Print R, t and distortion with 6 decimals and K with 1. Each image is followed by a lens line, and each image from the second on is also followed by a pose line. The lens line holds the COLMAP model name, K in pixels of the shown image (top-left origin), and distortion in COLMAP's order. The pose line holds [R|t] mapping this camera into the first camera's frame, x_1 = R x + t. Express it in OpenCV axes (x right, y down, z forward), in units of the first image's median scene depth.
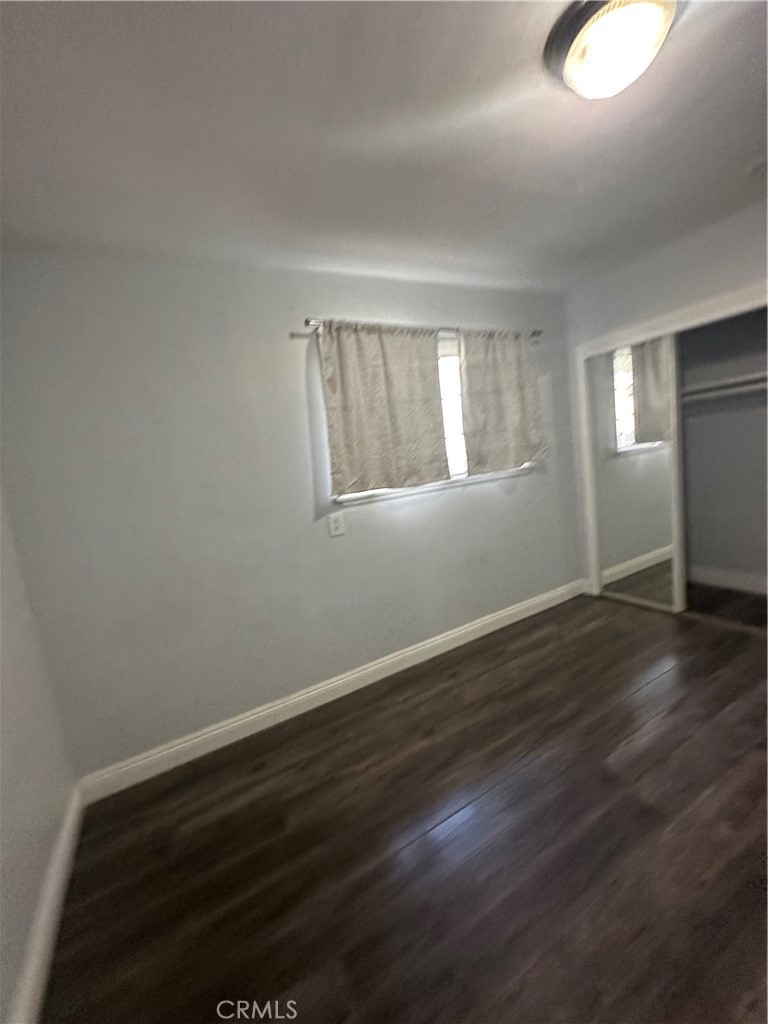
lens RADIAL K [[410.4, 0, 386.3], [0, 410.4, 513.5], [0, 0, 1]] dist [0.002300, 0.000032]
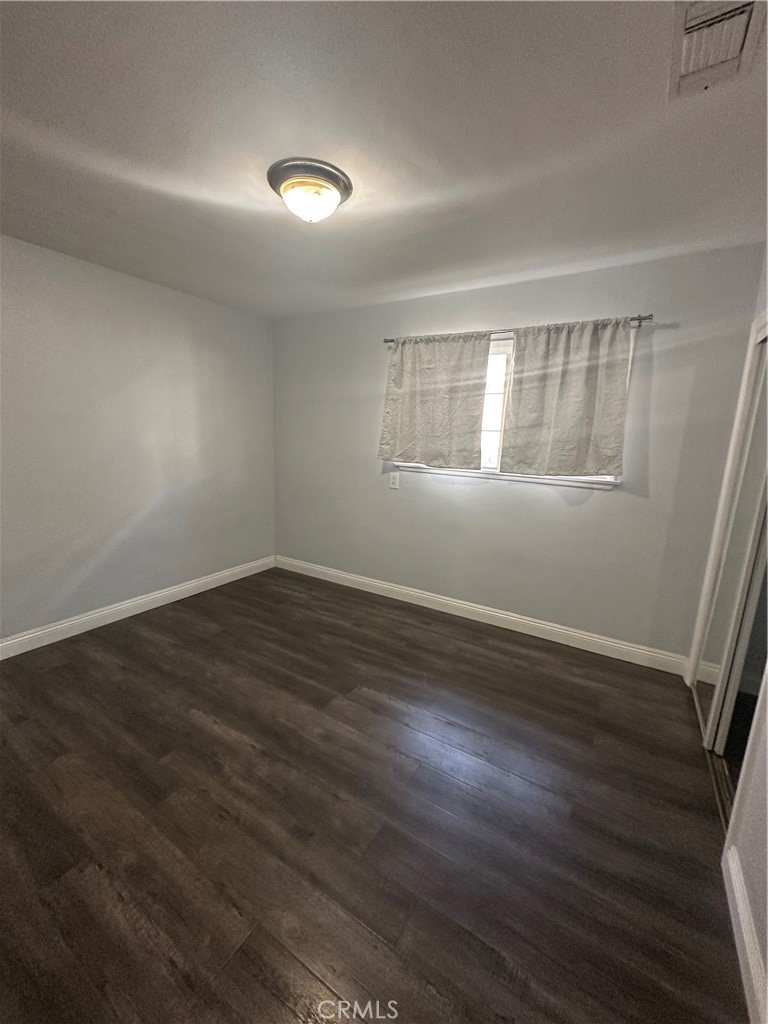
lens RADIAL K [[410.4, 0, 379.6], [0, 410.4, 511.8], [0, 0, 1]] dist [0.002300, 0.000032]
pose [[0.470589, 0.306382, -0.827452, 1.077404], [-0.216405, 0.949213, 0.228393, -0.187536], [0.855403, 0.071586, 0.512992, 0.229404]]
